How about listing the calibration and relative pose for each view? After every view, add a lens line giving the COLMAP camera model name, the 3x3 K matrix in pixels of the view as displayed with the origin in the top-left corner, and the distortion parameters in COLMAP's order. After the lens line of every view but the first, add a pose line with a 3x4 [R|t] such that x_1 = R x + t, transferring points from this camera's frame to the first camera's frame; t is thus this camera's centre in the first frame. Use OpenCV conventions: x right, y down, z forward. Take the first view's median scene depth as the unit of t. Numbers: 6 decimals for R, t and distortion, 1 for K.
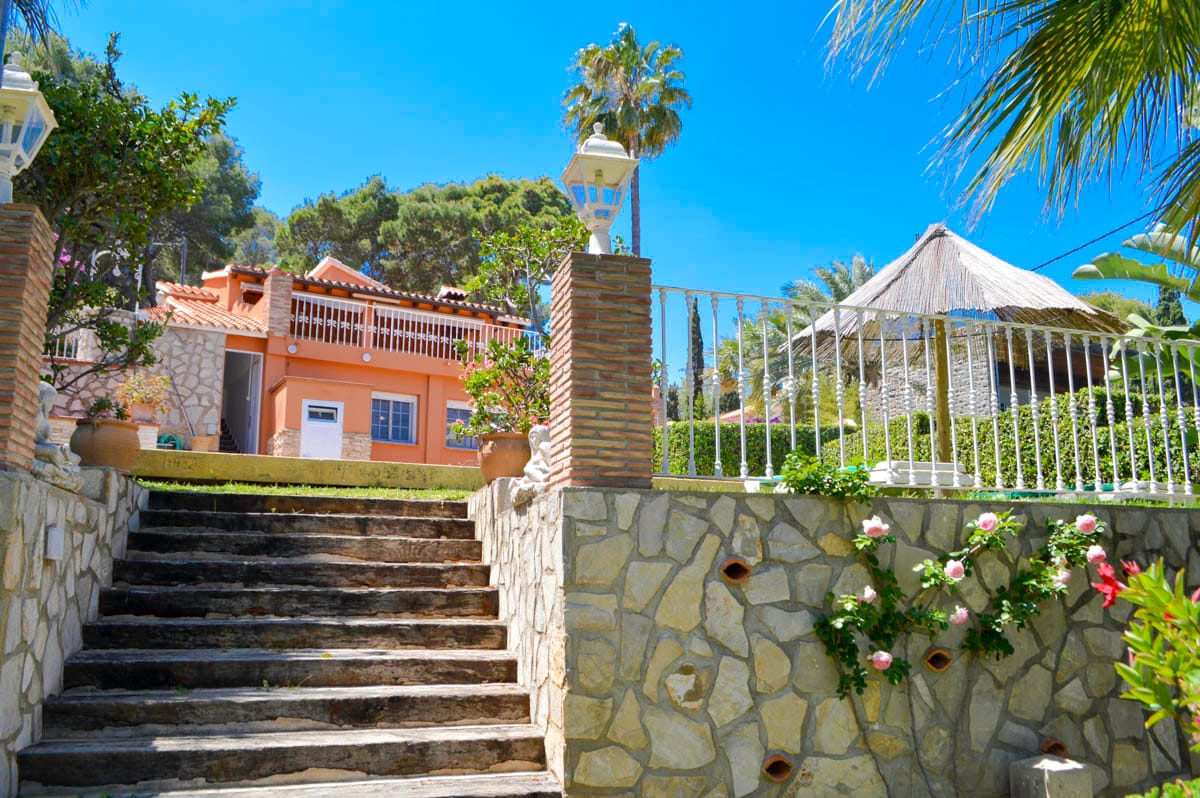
lens RADIAL K [[967.1, 0, 600.0], [0, 967.1, 399.0], [0, 0, 1]] dist [-0.187405, 0.001332]
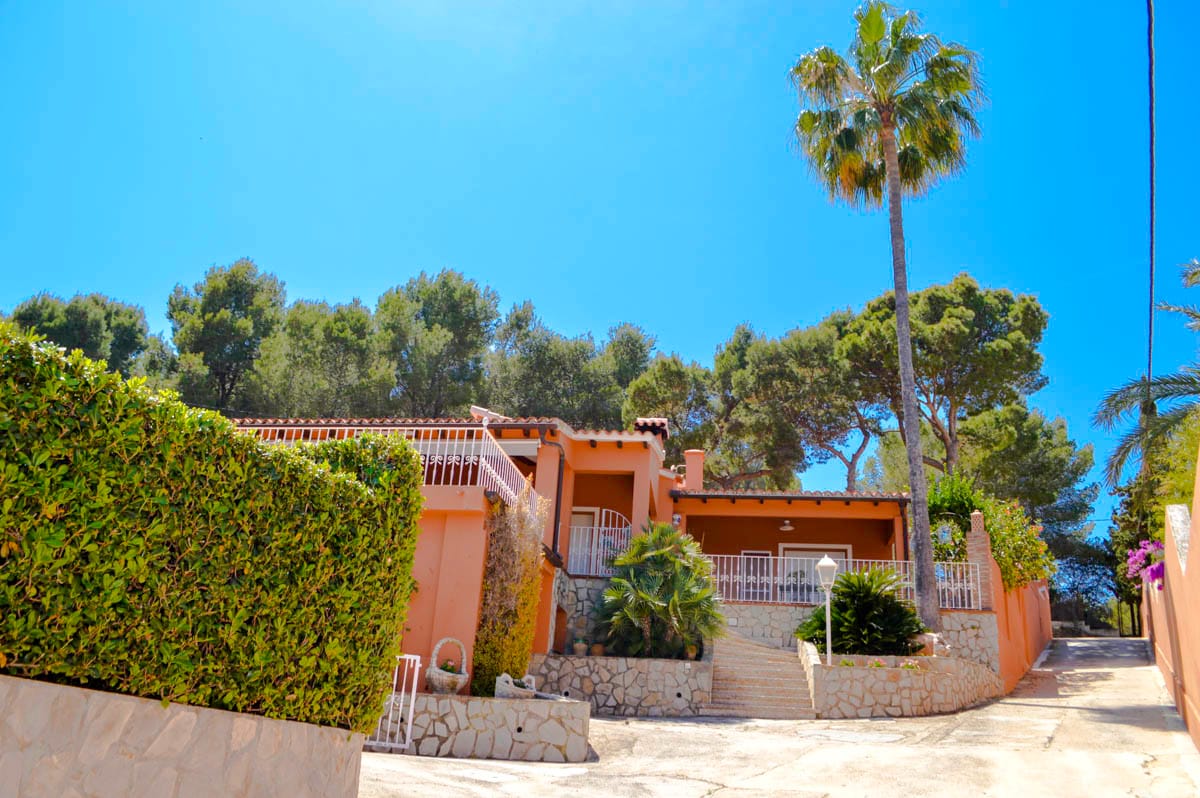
lens RADIAL K [[964.1, 0, 599.7], [0, 964.1, 420.0], [0, 0, 1]] dist [-0.085649, 0.003294]
pose [[0.723531, -0.213136, -0.656564, 0.228126], [0.060787, 0.967117, -0.246961, 0.053312], [0.687610, 0.138774, 0.712695, 0.311089]]
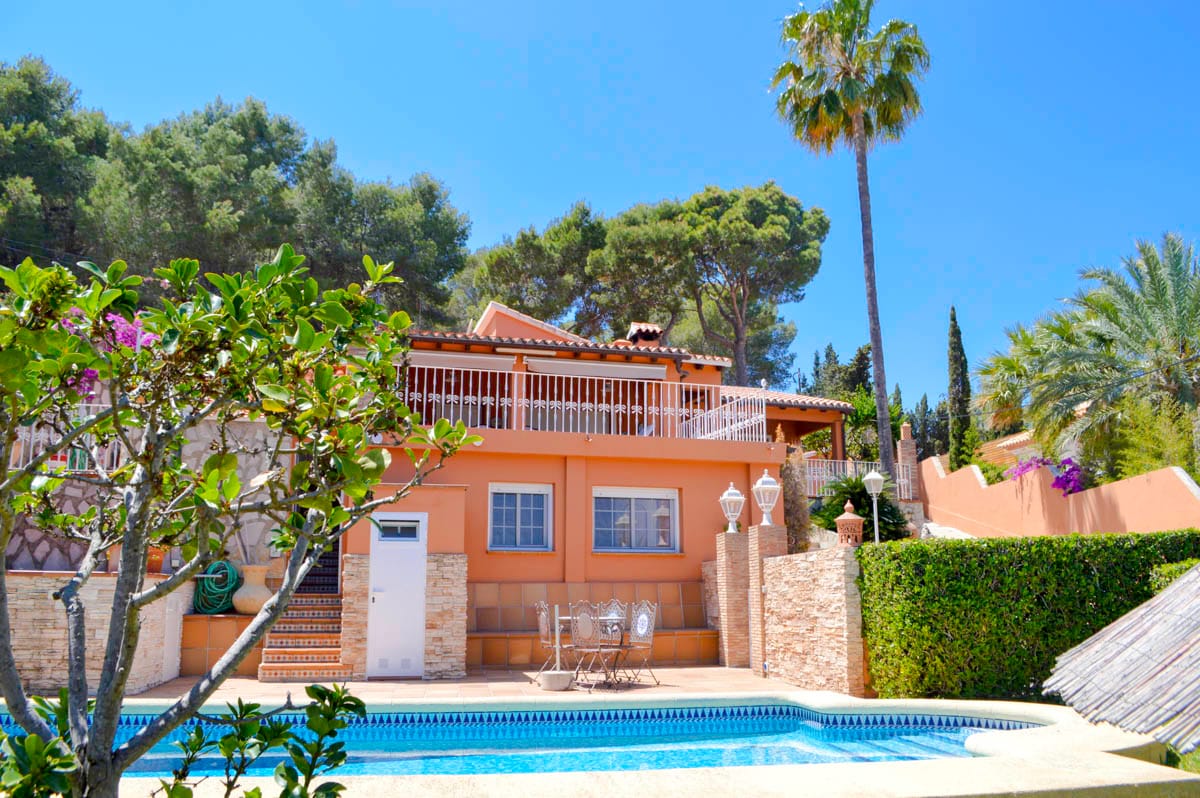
lens RADIAL K [[964.1, 0, 599.7], [0, 964.1, 420.0], [0, 0, 1]] dist [-0.085649, 0.003294]
pose [[0.959120, -0.064244, -0.275612, 0.023490], [0.064761, 0.997875, -0.007233, -0.019265], [0.275491, -0.010911, 0.961242, 0.120322]]
